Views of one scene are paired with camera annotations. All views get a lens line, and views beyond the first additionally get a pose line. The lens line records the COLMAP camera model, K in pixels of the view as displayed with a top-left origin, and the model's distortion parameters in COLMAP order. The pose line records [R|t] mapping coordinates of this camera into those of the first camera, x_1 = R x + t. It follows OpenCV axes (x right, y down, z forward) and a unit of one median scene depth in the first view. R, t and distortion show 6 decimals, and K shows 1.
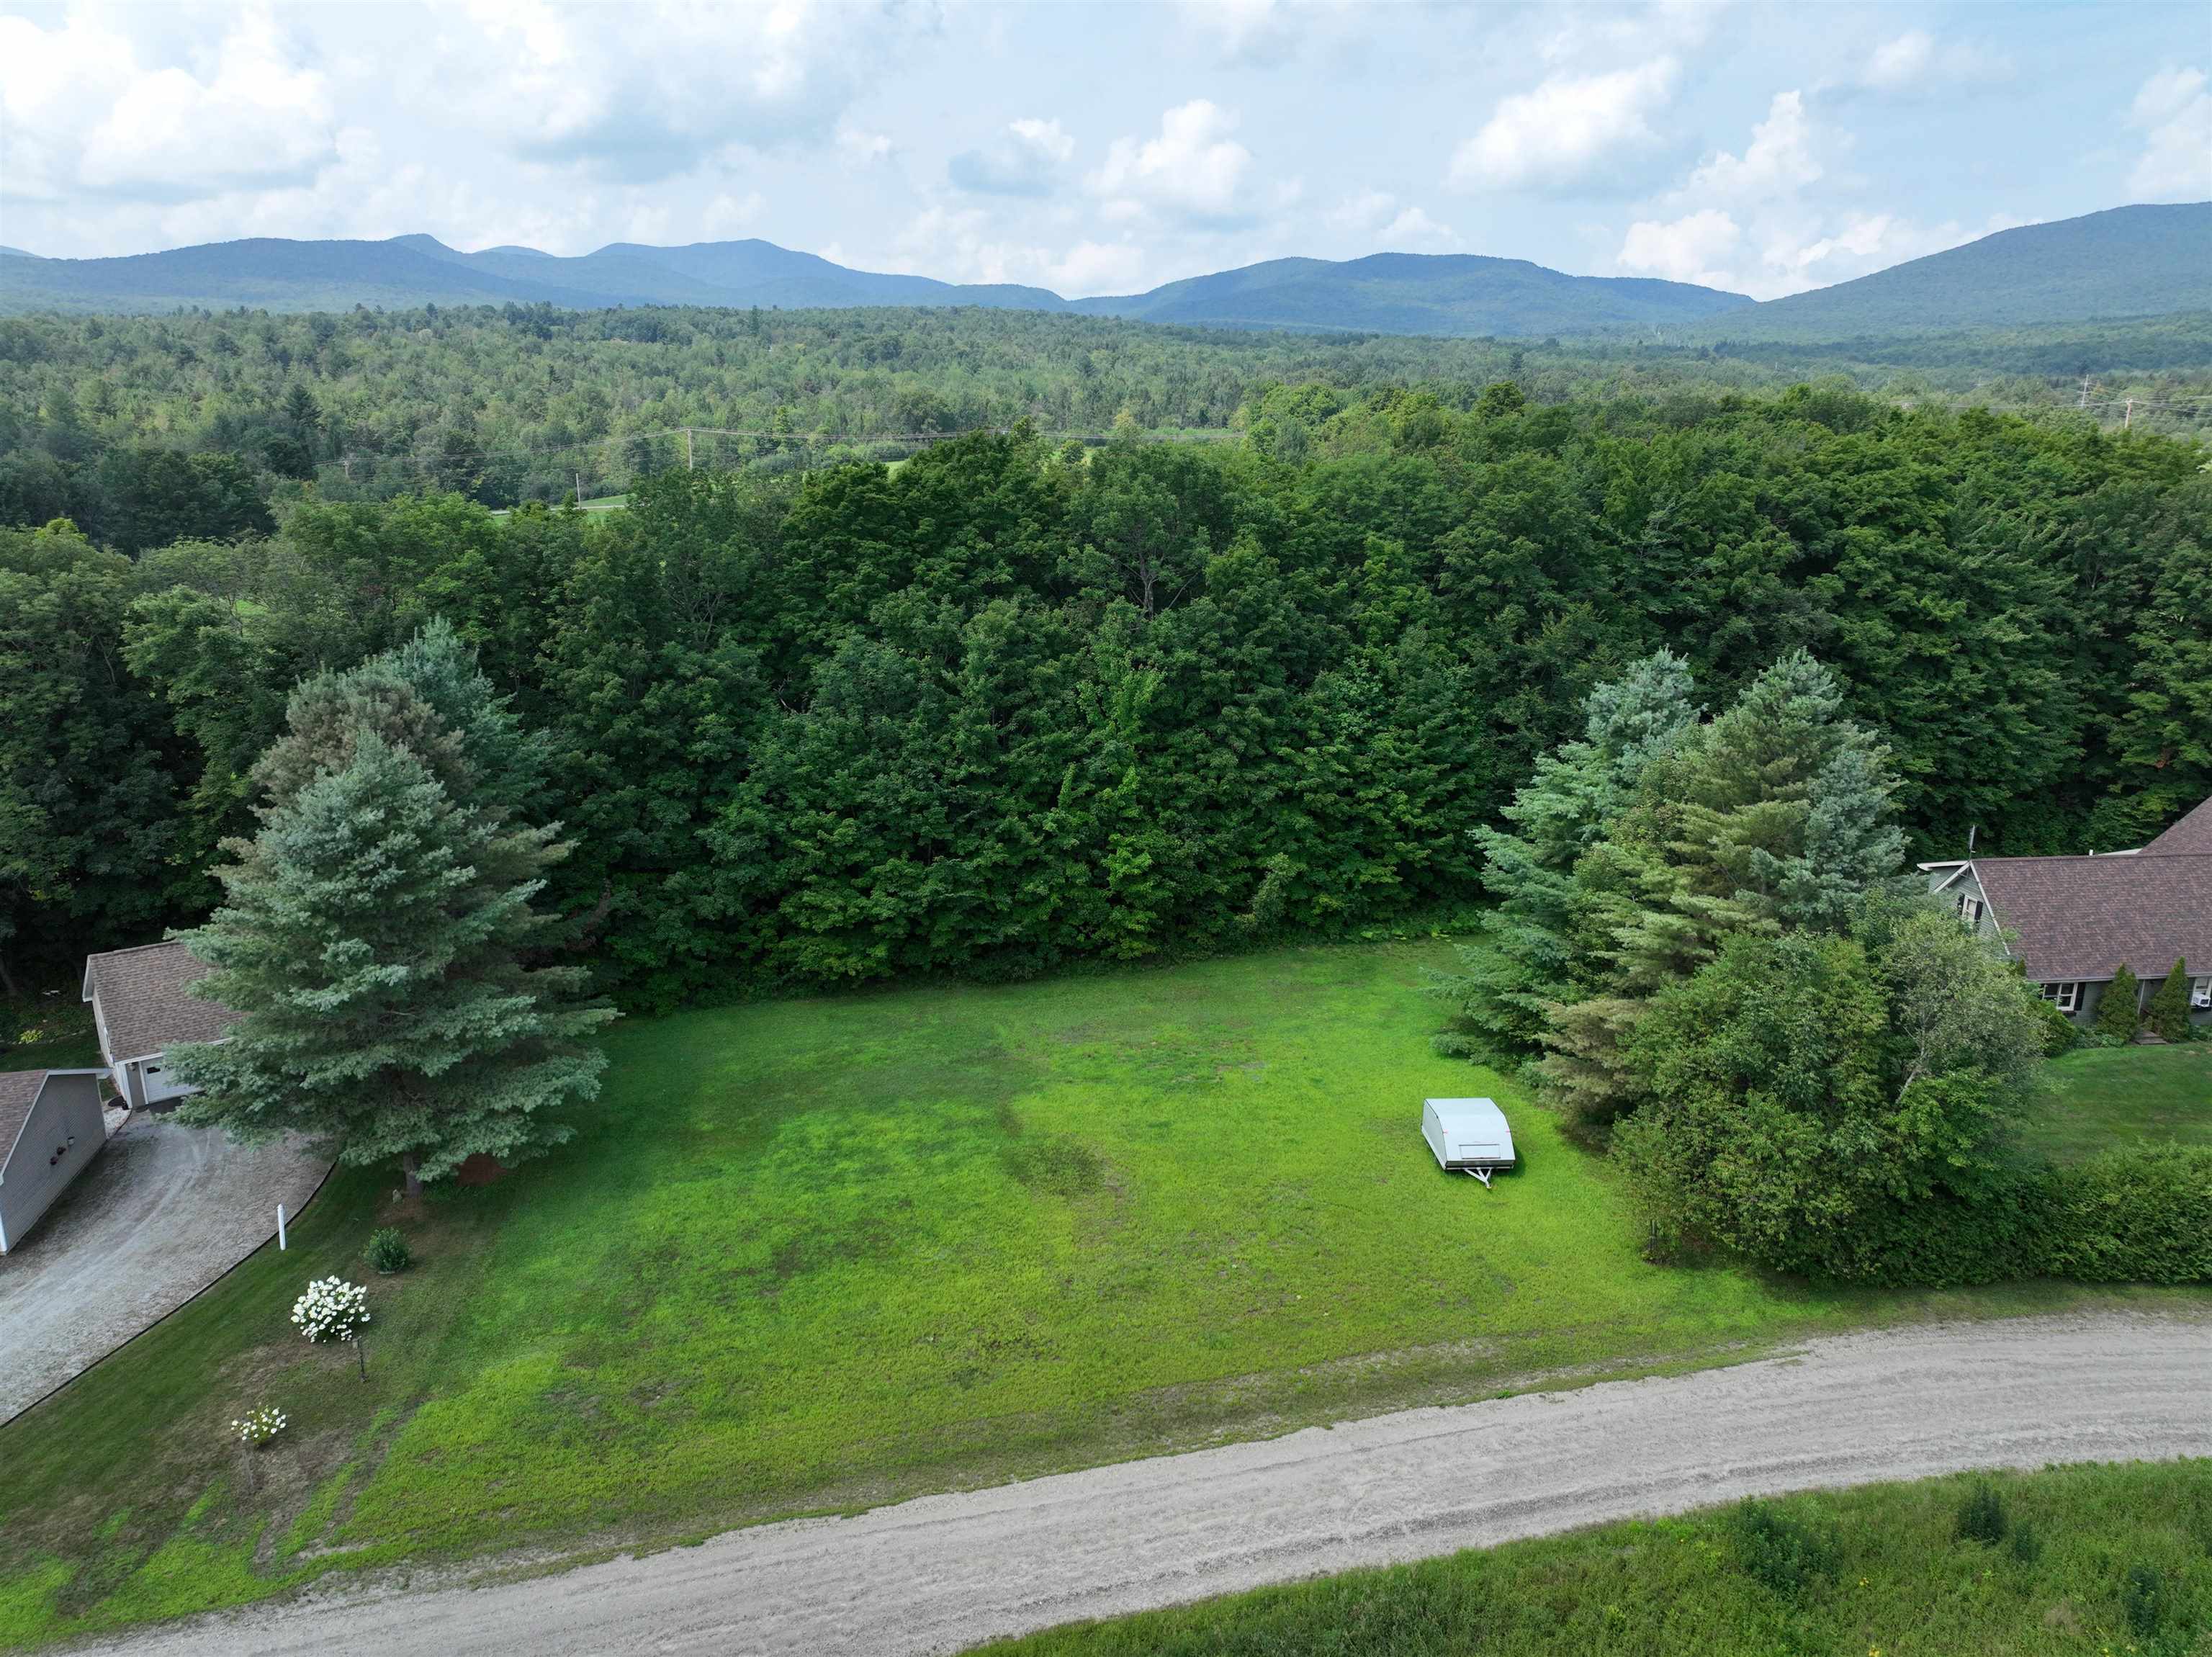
lens RADIAL K [[1552.5, 0, 1105.9], [0, 1552.5, 828.3], [0, 0, 1]] dist [-0.001357, 0.016563]
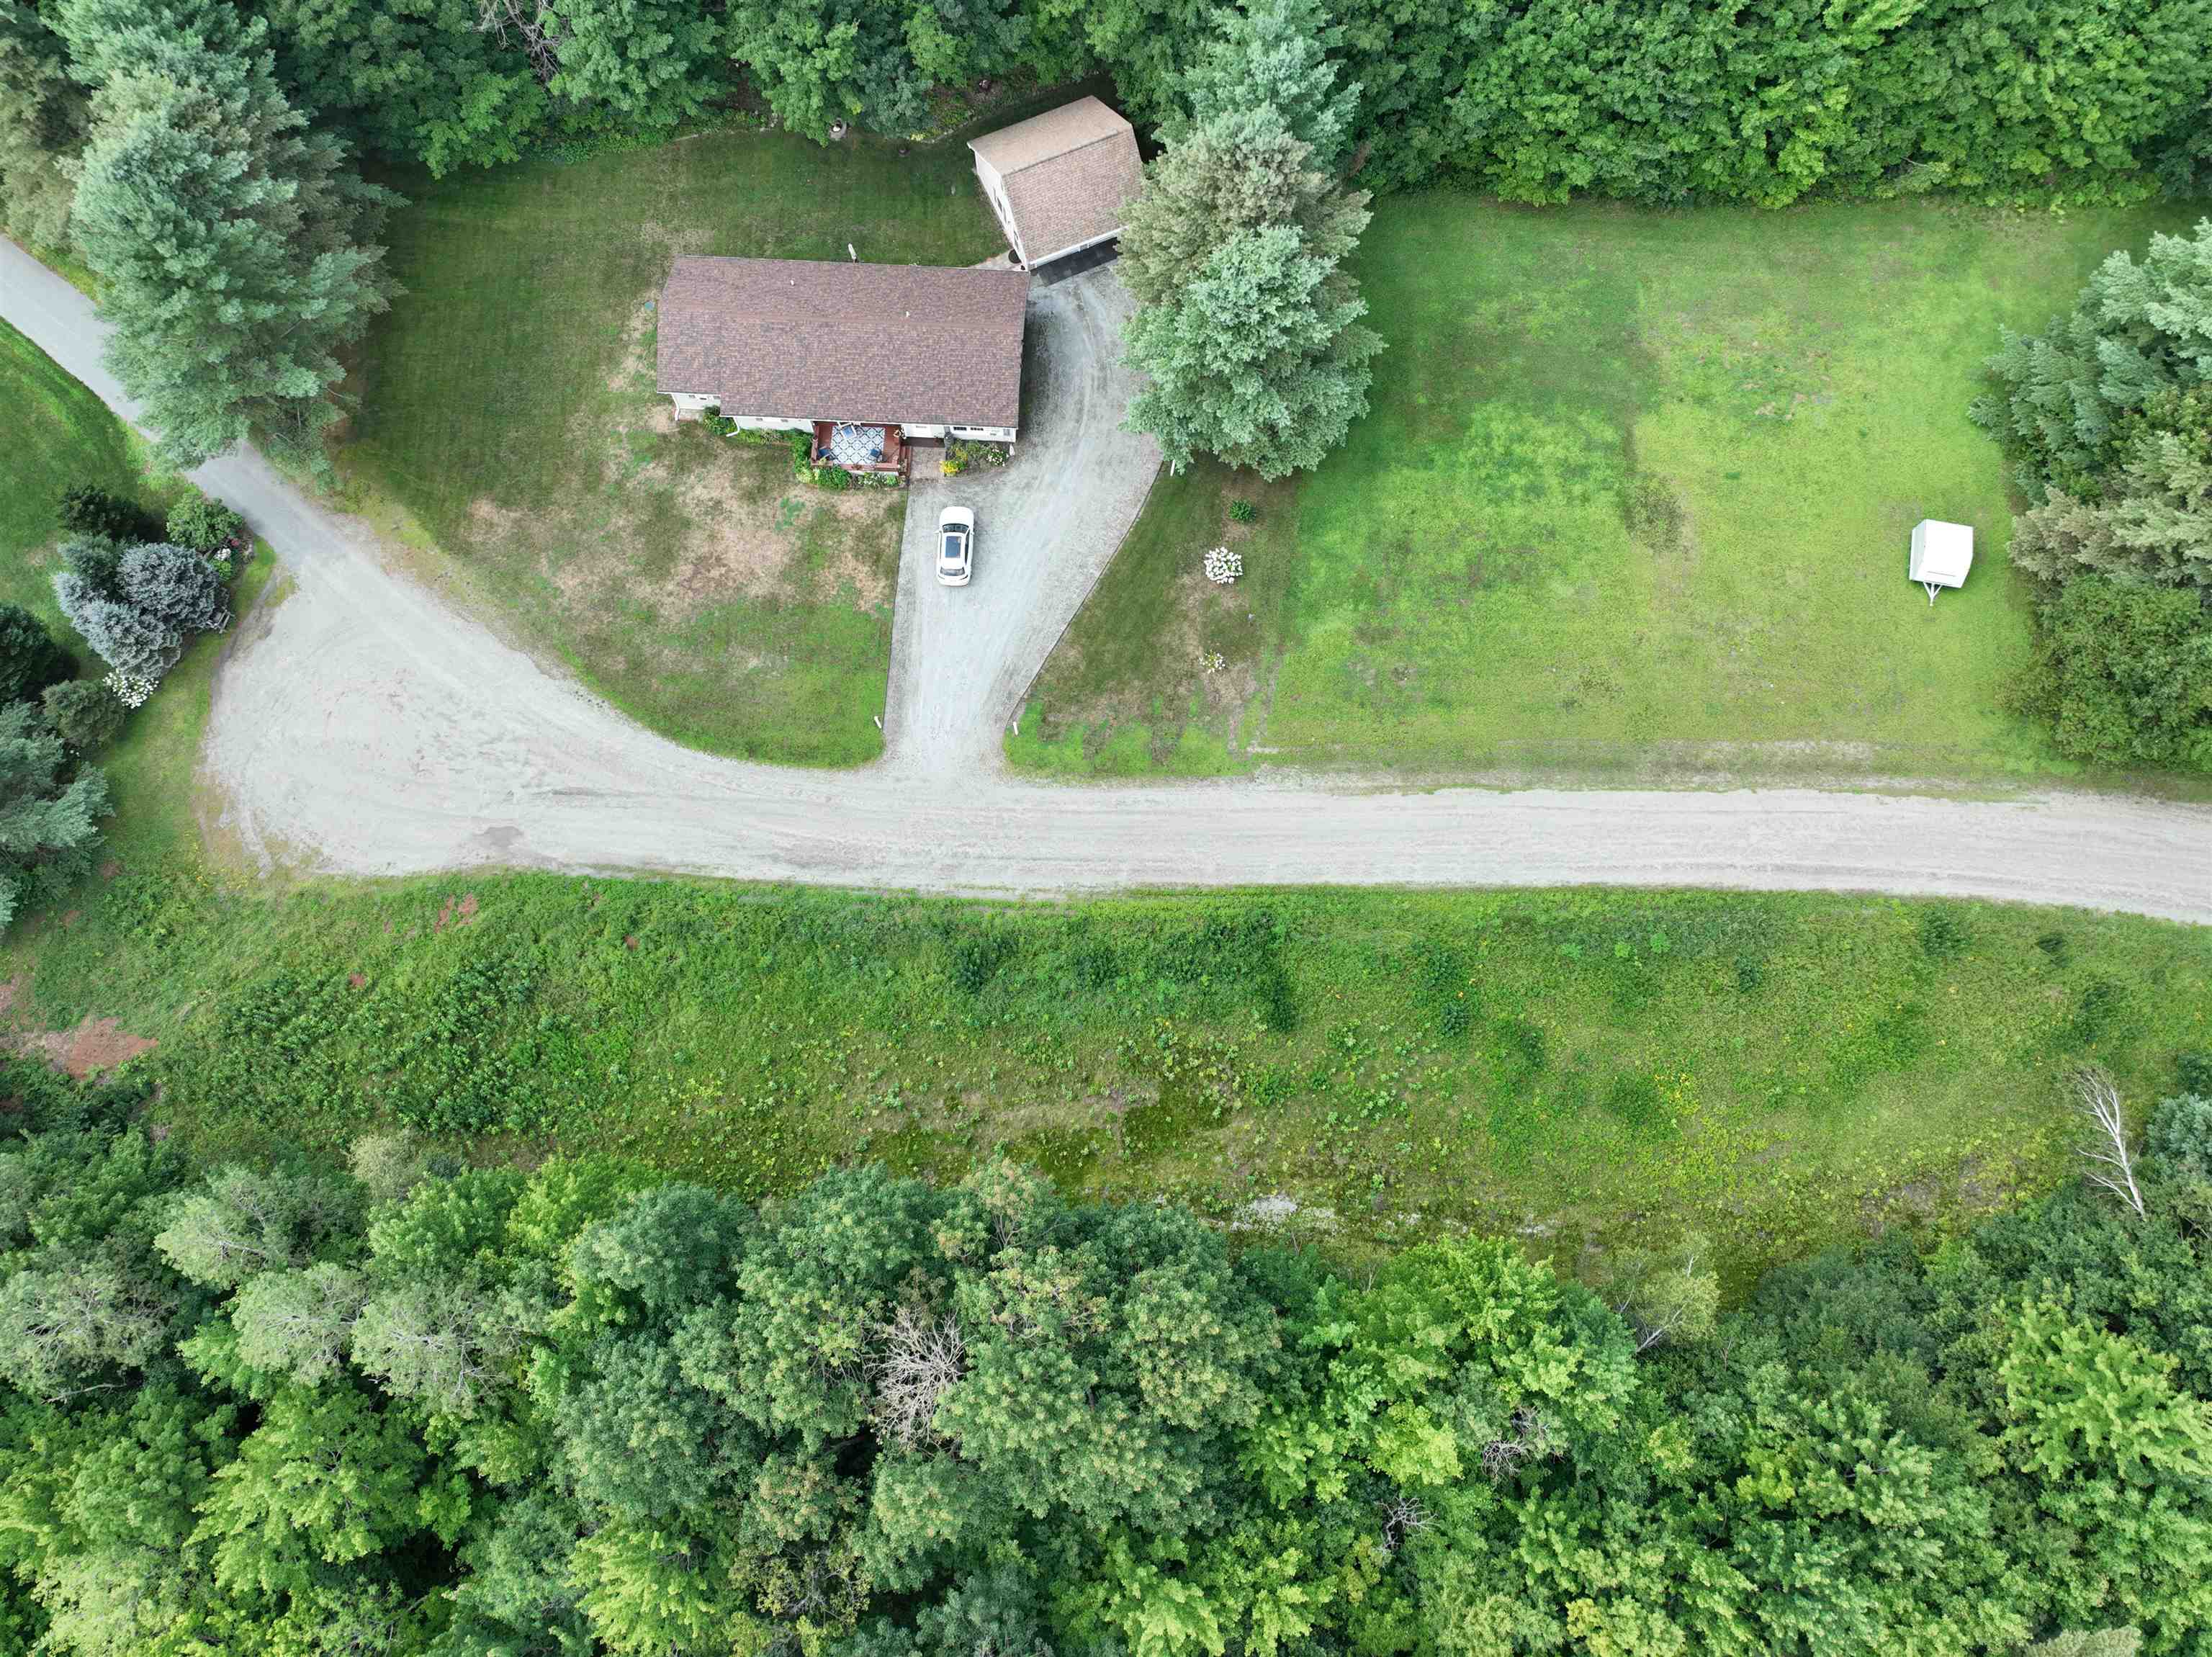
lens RADIAL K [[1552.5, 0, 1113.8], [0, 1552.5, 826.2], [0, 0, 1]] dist [-0.001357, 0.016563]
pose [[0.965765, 0.248927, -0.073026, -0.281454], [-0.064350, 0.502579, 0.862133, -0.717227], [0.251310, -0.827919, 0.501392, -0.112461]]
